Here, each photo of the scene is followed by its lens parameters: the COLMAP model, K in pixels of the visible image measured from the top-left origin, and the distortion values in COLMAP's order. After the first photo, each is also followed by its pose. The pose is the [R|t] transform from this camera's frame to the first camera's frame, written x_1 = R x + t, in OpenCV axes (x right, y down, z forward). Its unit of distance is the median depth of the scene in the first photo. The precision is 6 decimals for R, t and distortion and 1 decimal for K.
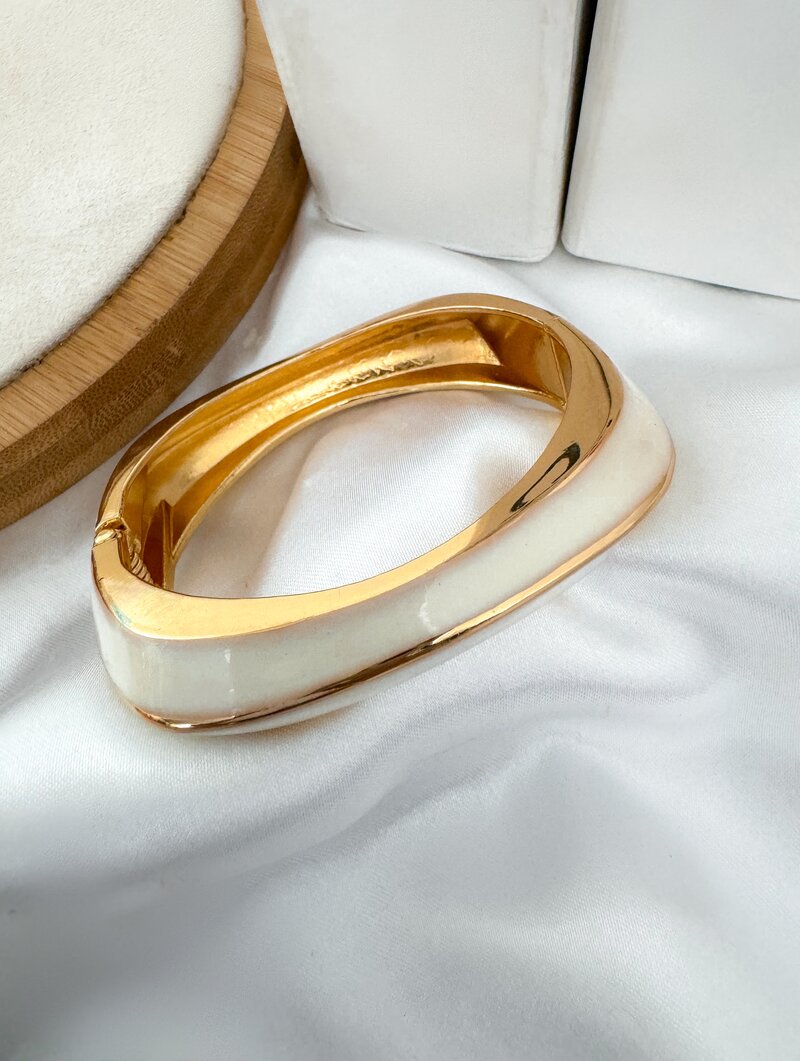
lens RADIAL K [[739.6, 0, 397.1], [0, 739.6, 451.6], [0, 0, 1]] dist [-0.016511, 0.005422]
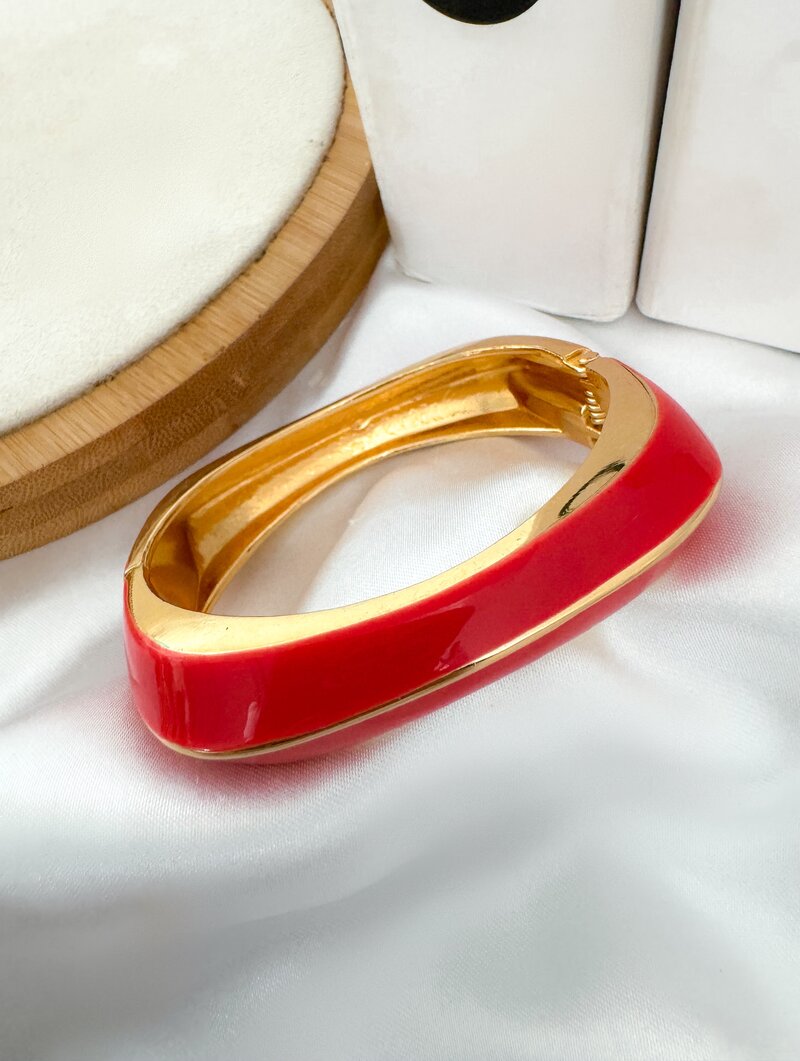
lens RADIAL K [[739.6, 0, 400.5], [0, 739.6, 483.8], [0, 0, 1]] dist [-0.016511, 0.005422]
pose [[0.989044, 0.083526, -0.121718, 0.057548], [-0.094859, 0.991369, -0.090499, 0.077522], [0.113108, 0.101053, 0.988430, 0.023860]]
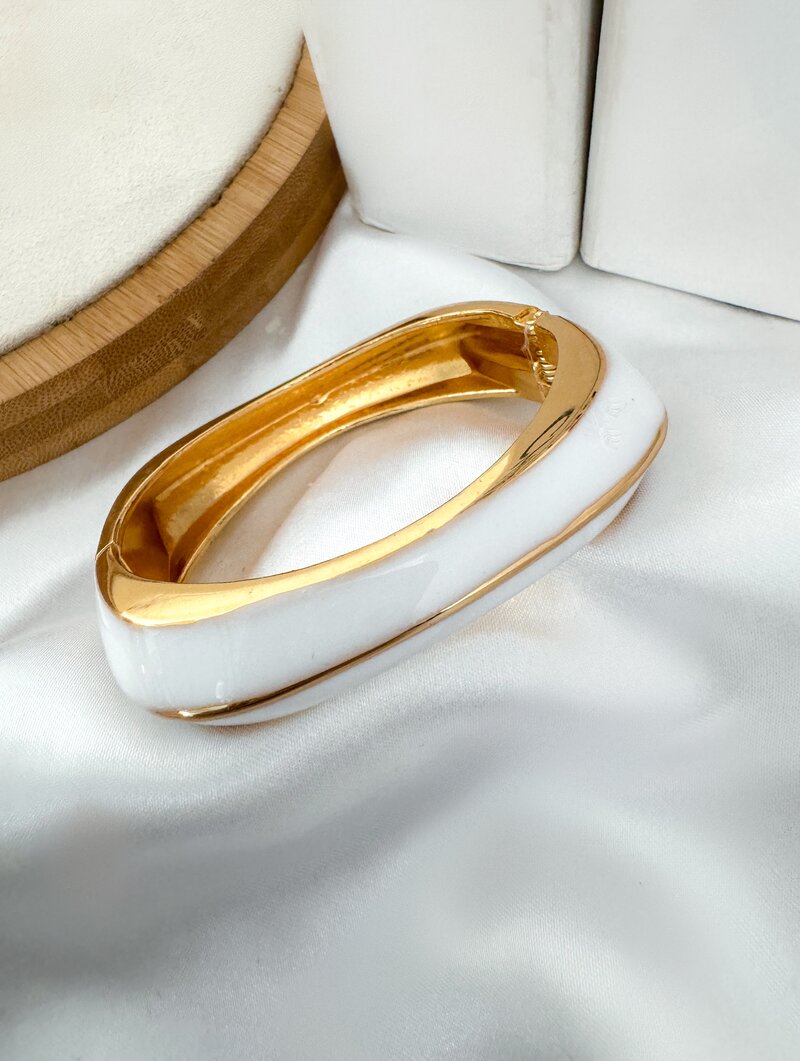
lens RADIAL K [[739.6, 0, 399.3], [0, 739.6, 471.7], [0, 0, 1]] dist [-0.016511, 0.005422]
pose [[0.988930, 0.102834, -0.106972, 0.126745], [-0.107590, 0.993404, -0.039670, 0.087504], [0.102187, 0.050740, 0.993470, -0.016932]]
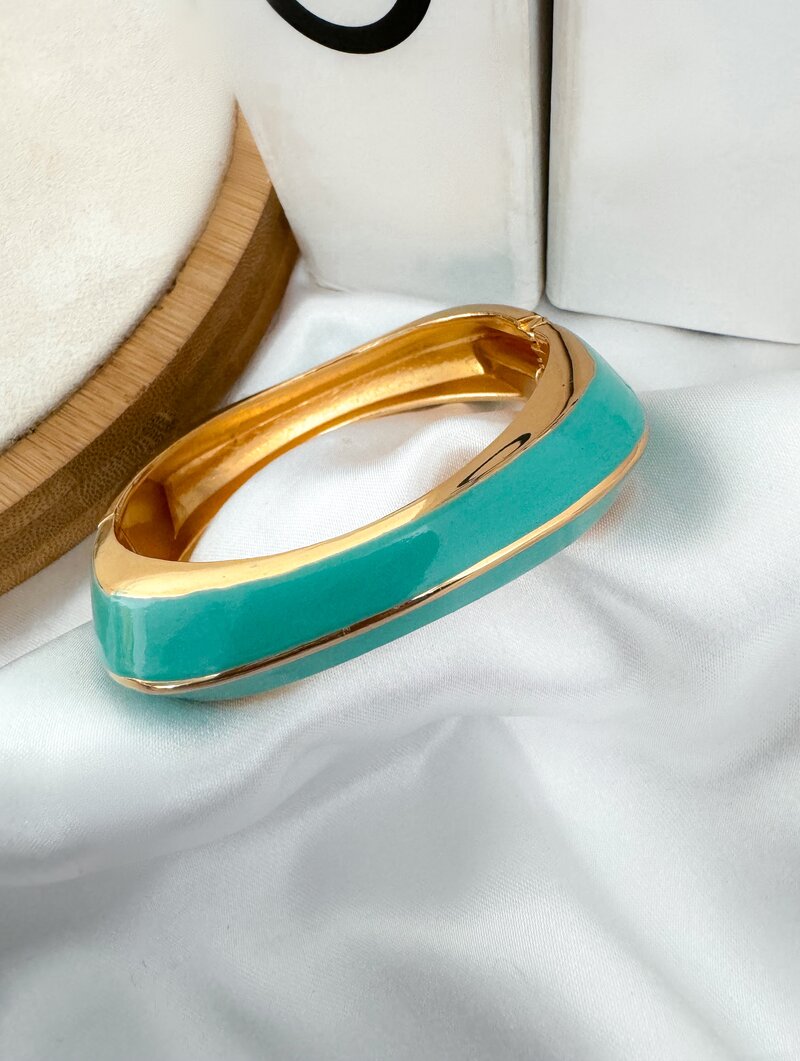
lens RADIAL K [[739.6, 0, 400.8], [0, 739.6, 454.9], [0, 0, 1]] dist [-0.016511, 0.005422]
pose [[0.998456, -0.031607, -0.045672, 0.068988], [0.028098, 0.996748, -0.075526, 0.003154], [0.047910, 0.074126, 0.996097, 0.003446]]
